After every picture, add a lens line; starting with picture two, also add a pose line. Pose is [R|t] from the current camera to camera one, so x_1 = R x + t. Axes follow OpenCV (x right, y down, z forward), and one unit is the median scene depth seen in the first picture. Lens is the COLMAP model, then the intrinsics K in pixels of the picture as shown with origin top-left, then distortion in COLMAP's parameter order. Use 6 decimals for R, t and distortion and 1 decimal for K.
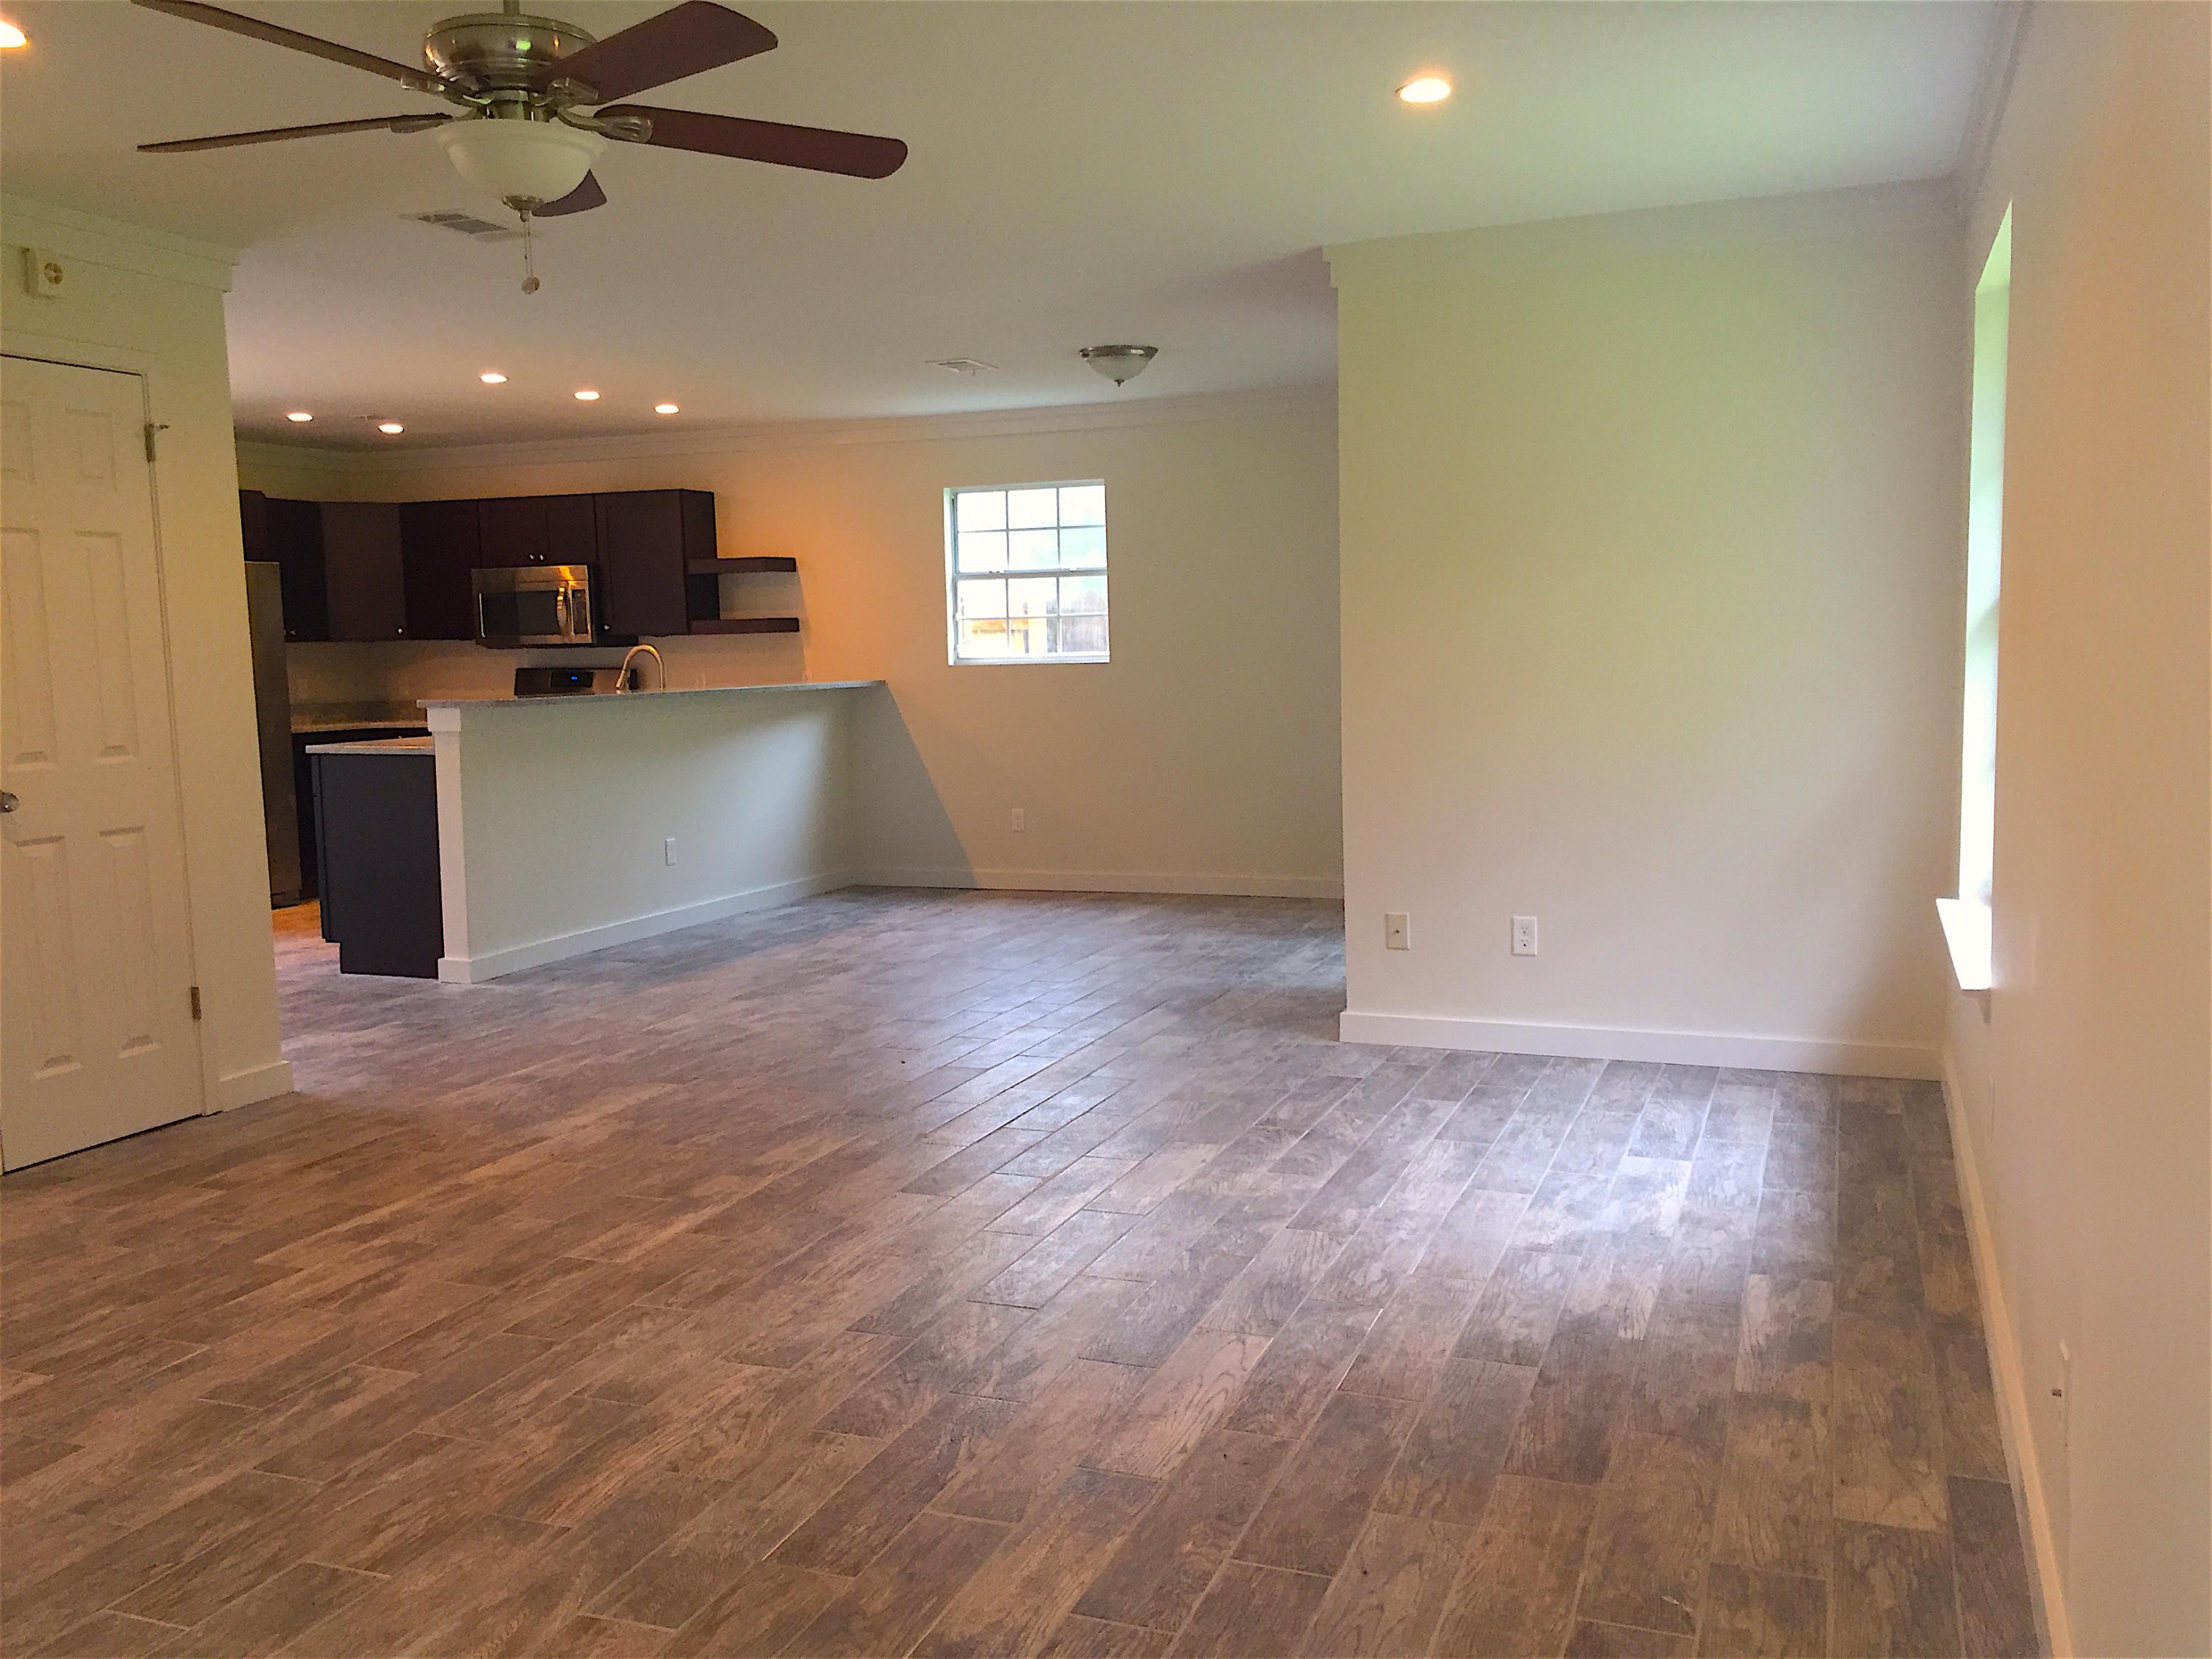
lens RADIAL K [[1893.0, 0, 1106.5], [0, 1893.0, 831.1], [0, 0, 1]] dist [0.040162, -0.009955]
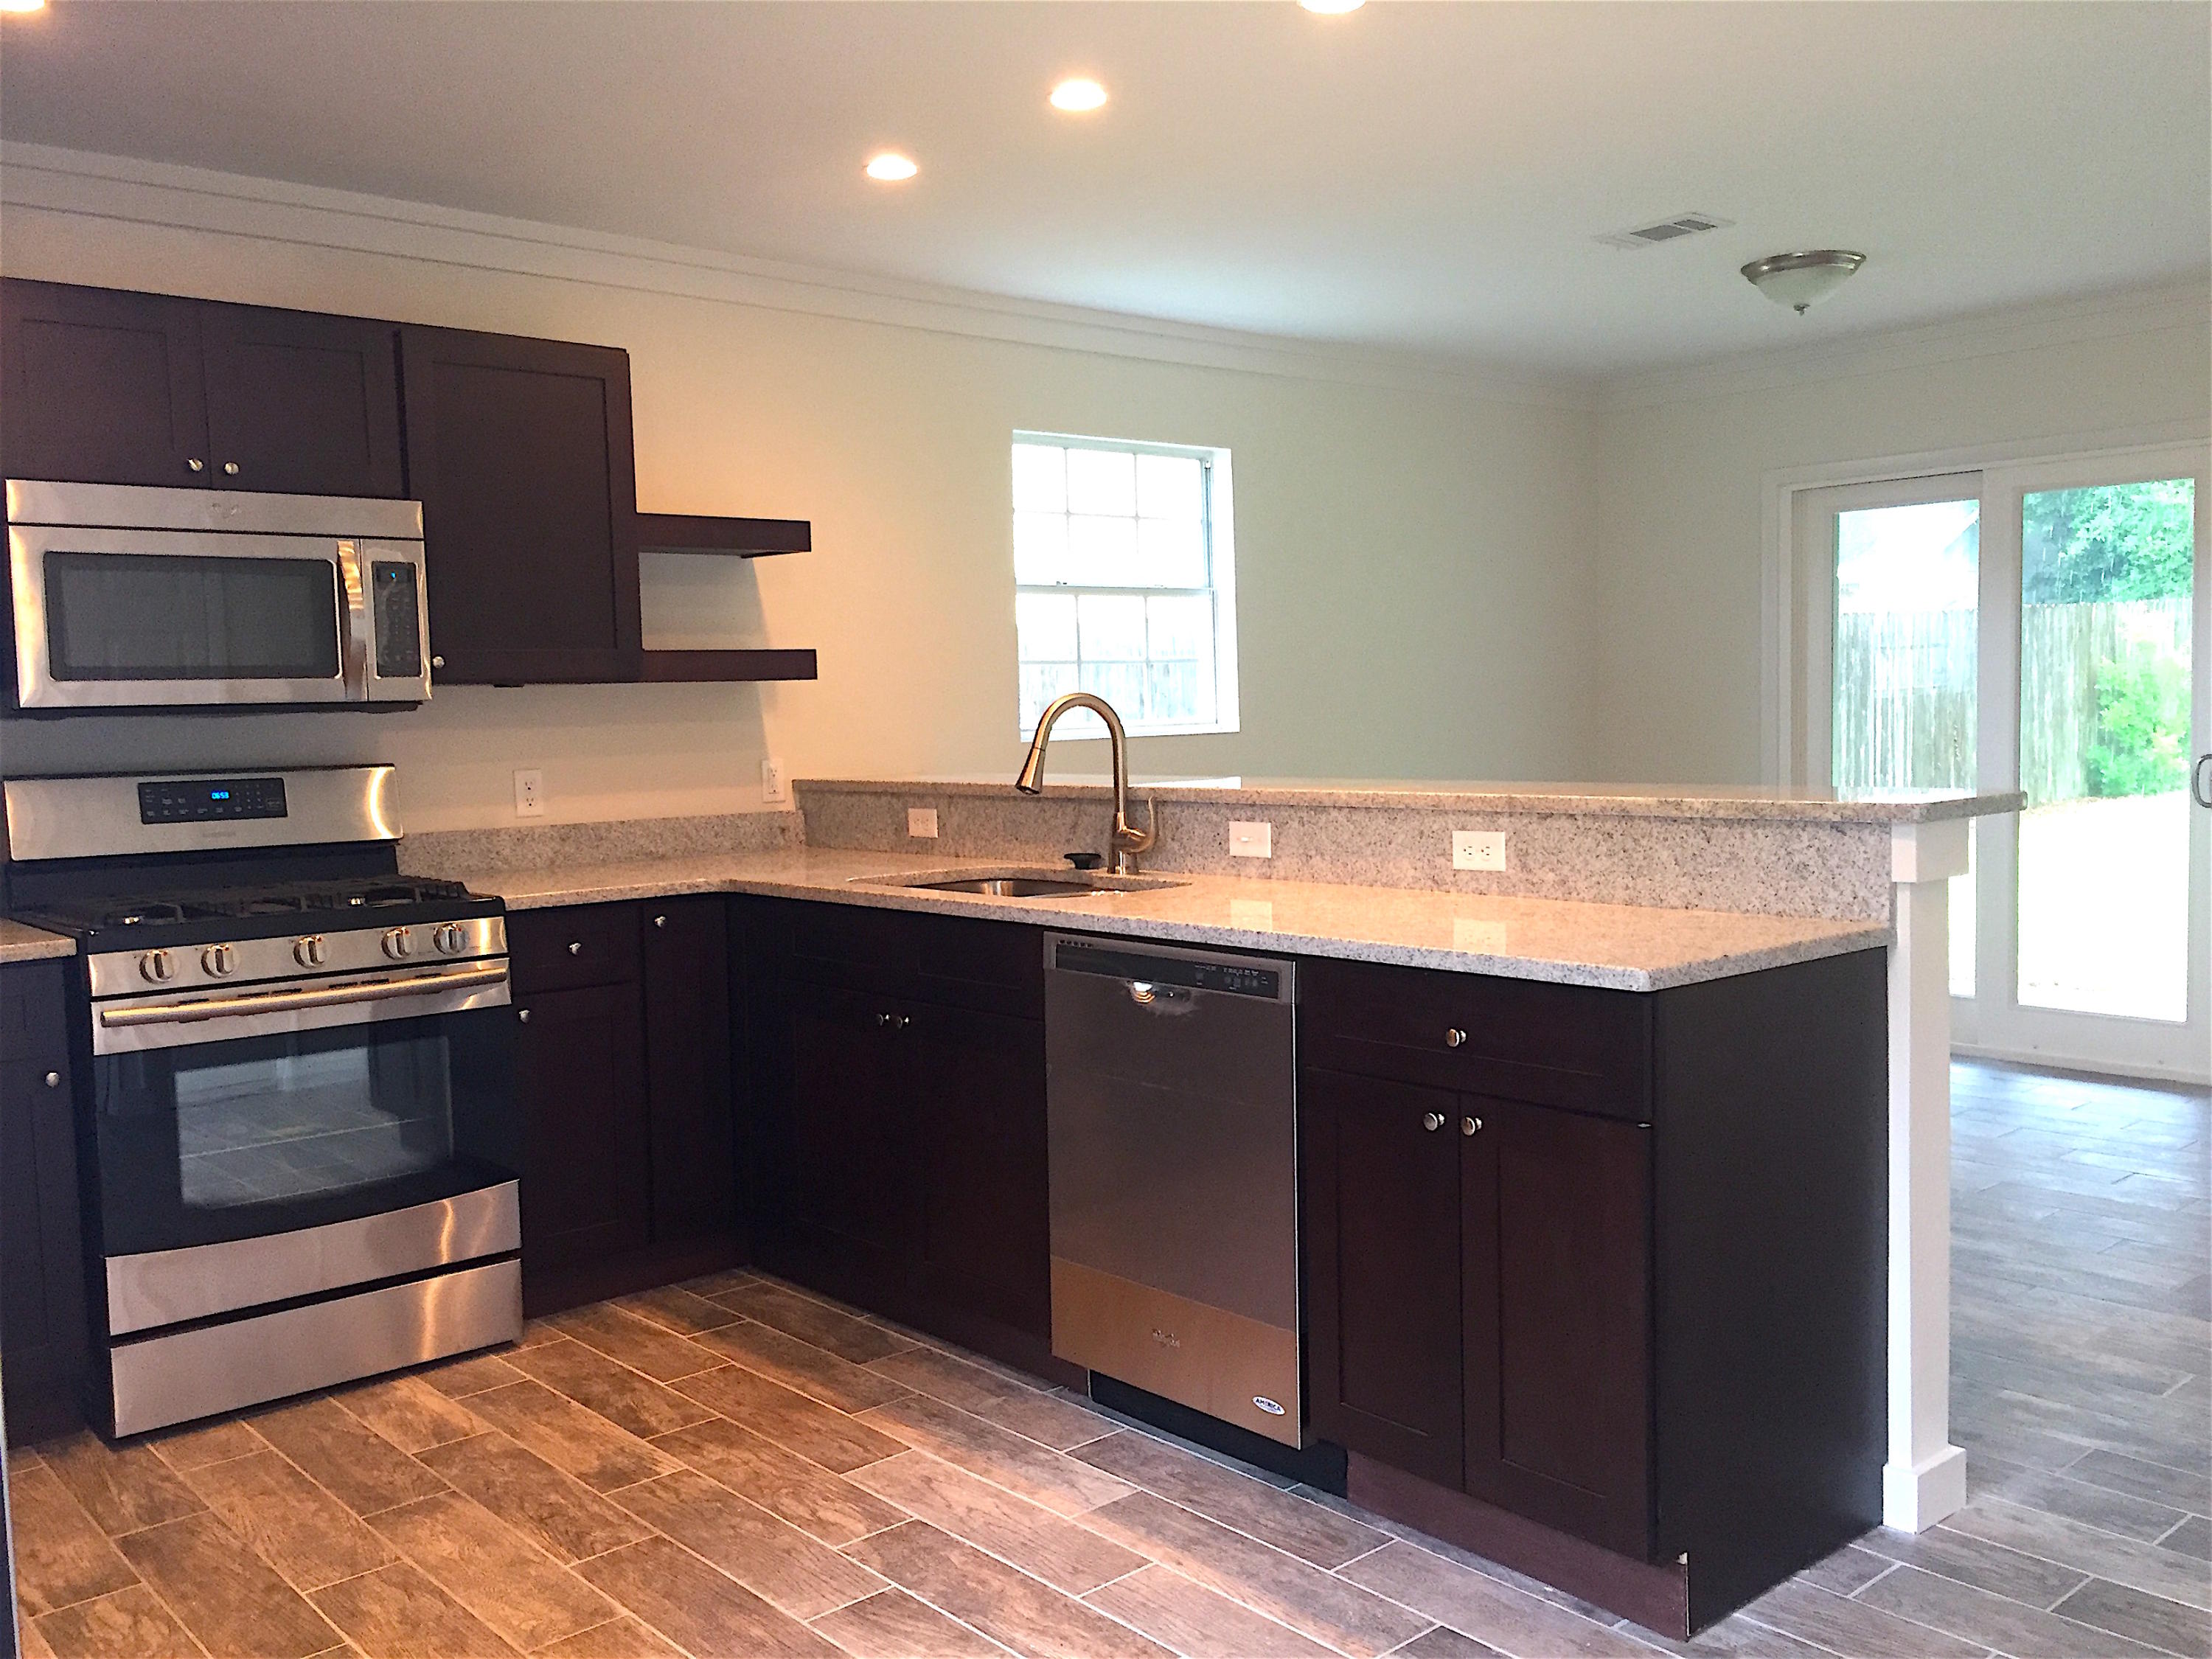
lens RADIAL K [[1893.0, 0, 1098.9], [0, 1893.0, 826.3], [0, 0, 1]] dist [0.040162, -0.009955]
pose [[0.466897, -0.047930, 0.883012, -0.621757], [0.107223, 0.994231, -0.002728, -0.062850], [-0.877787, 0.095953, 0.469343, 0.770034]]
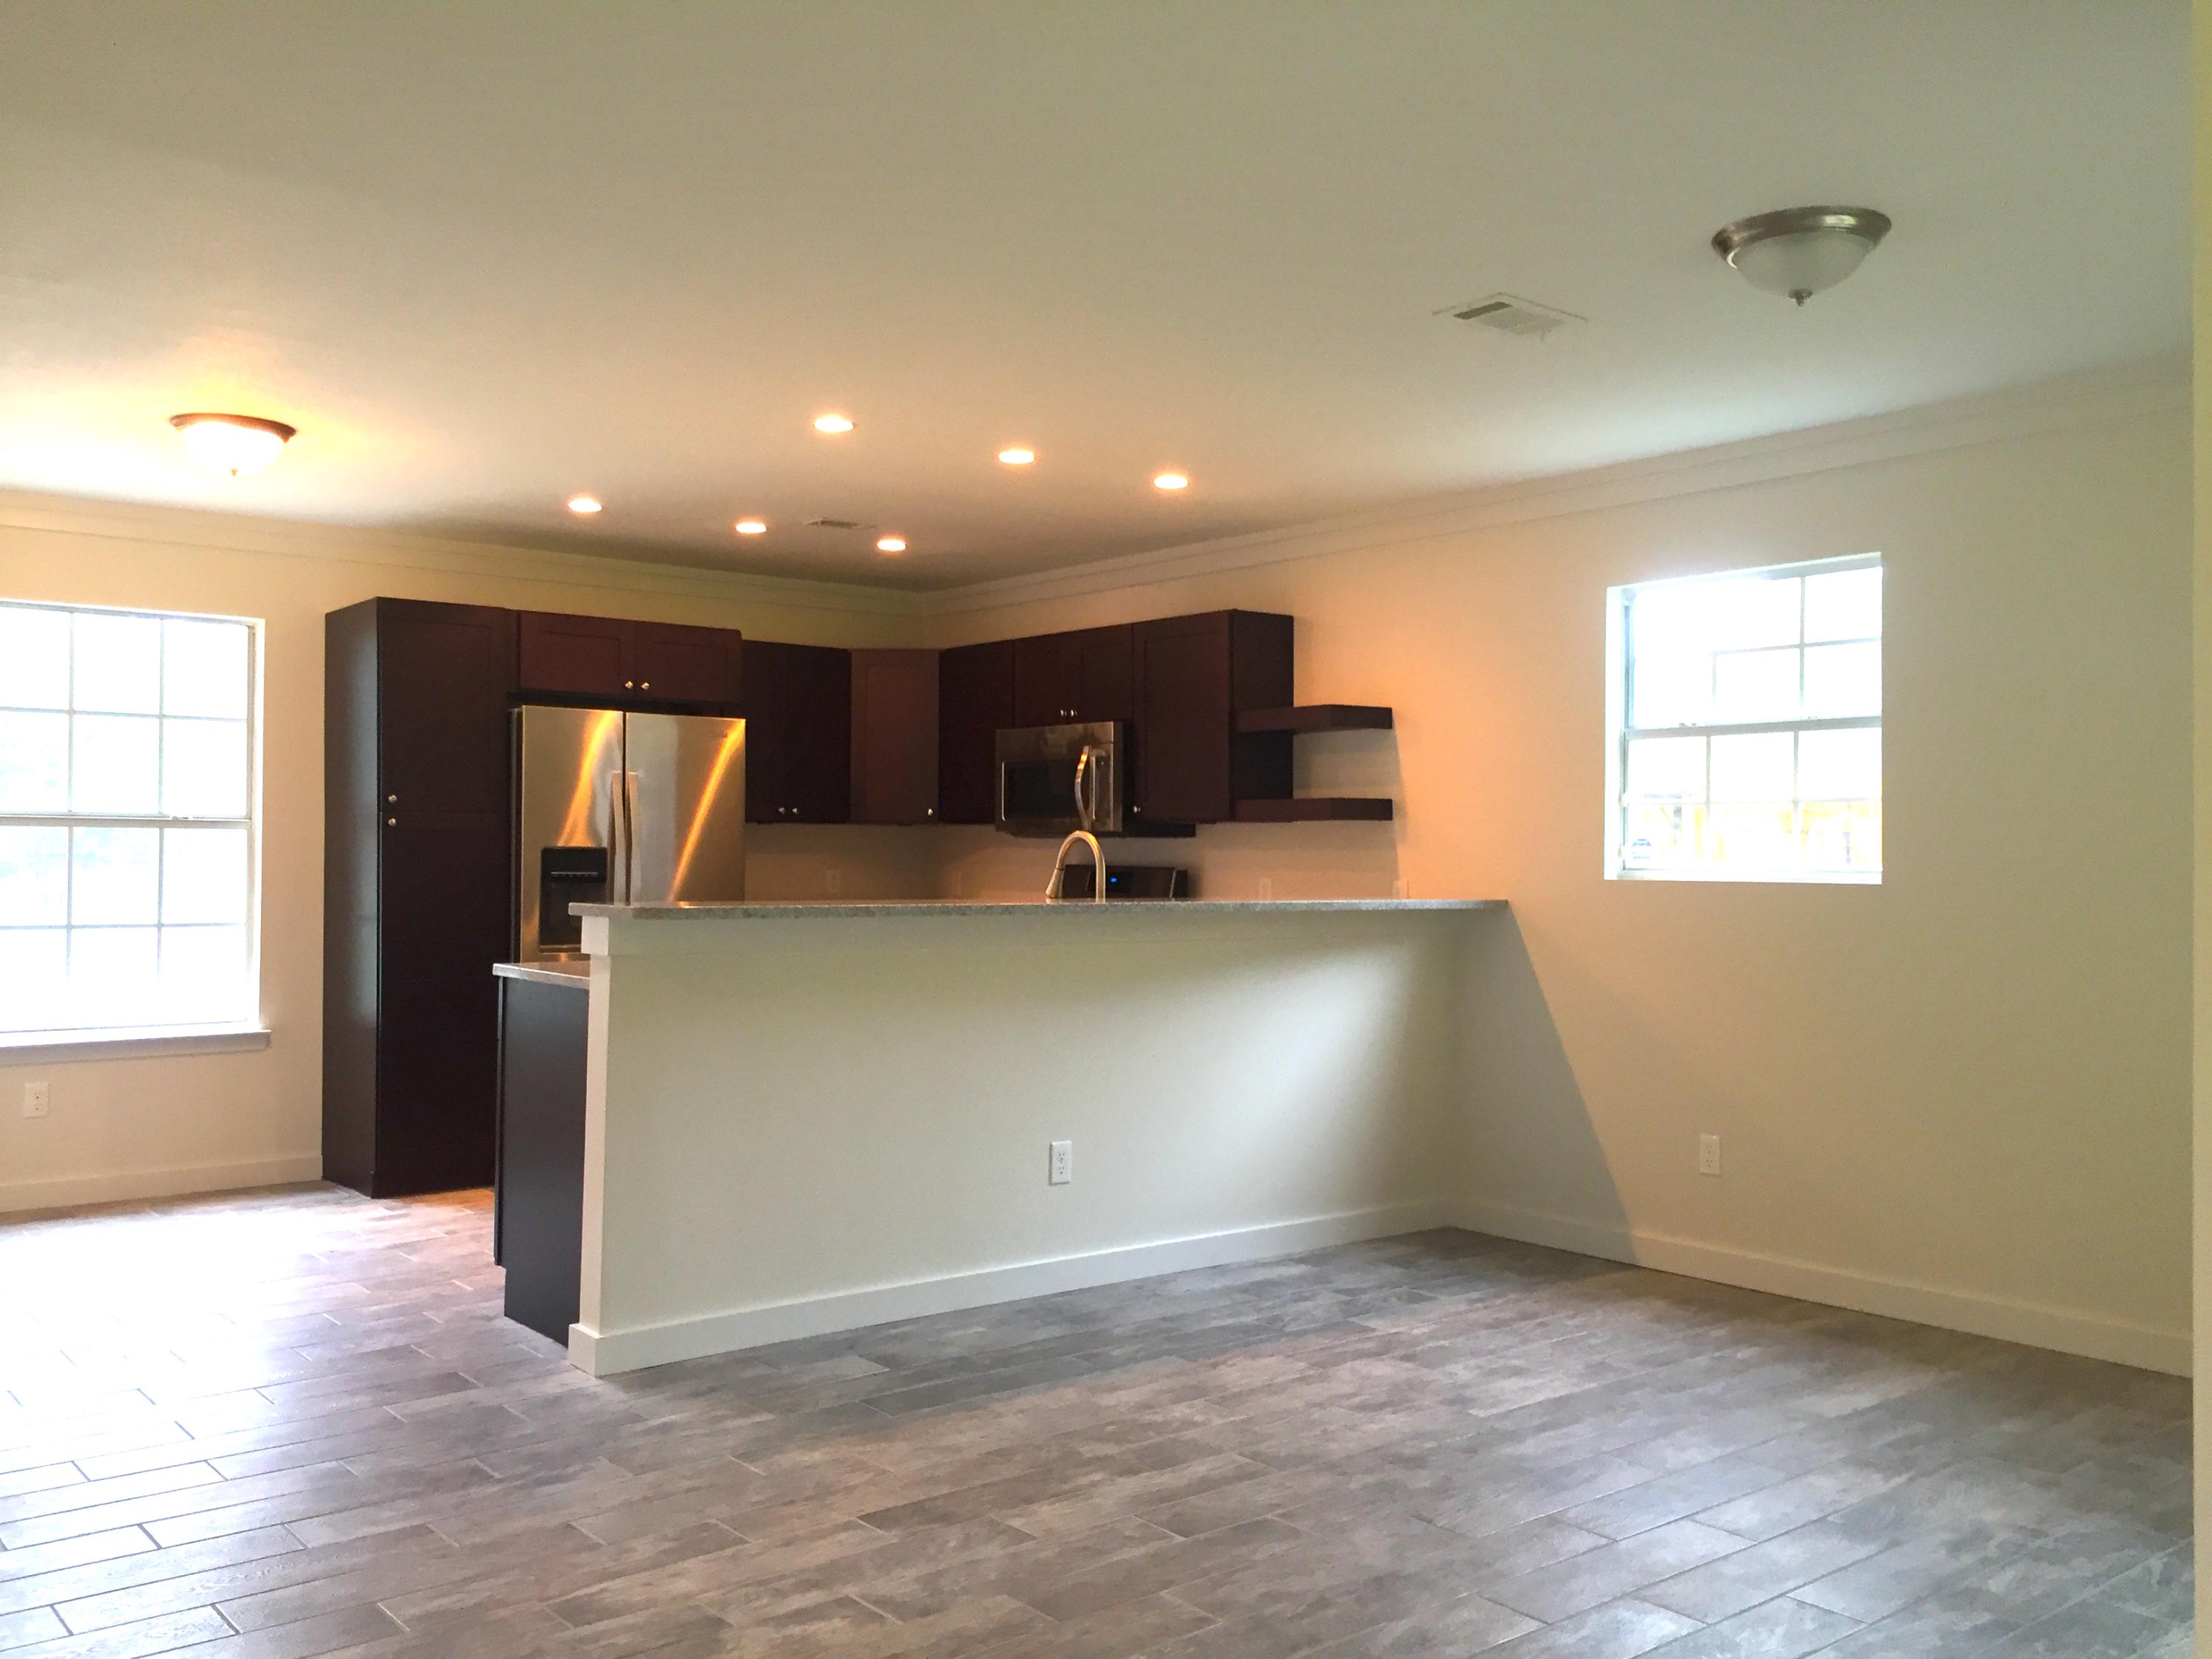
lens RADIAL K [[1893.0, 0, 1093.3], [0, 1893.0, 837.7], [0, 0, 1]] dist [0.040162, -0.009955]
pose [[0.870269, 0.026481, -0.491864, 0.075048], [-0.077895, 0.993388, -0.084341, -0.040338], [0.486379, 0.111713, 0.866577, 0.428016]]
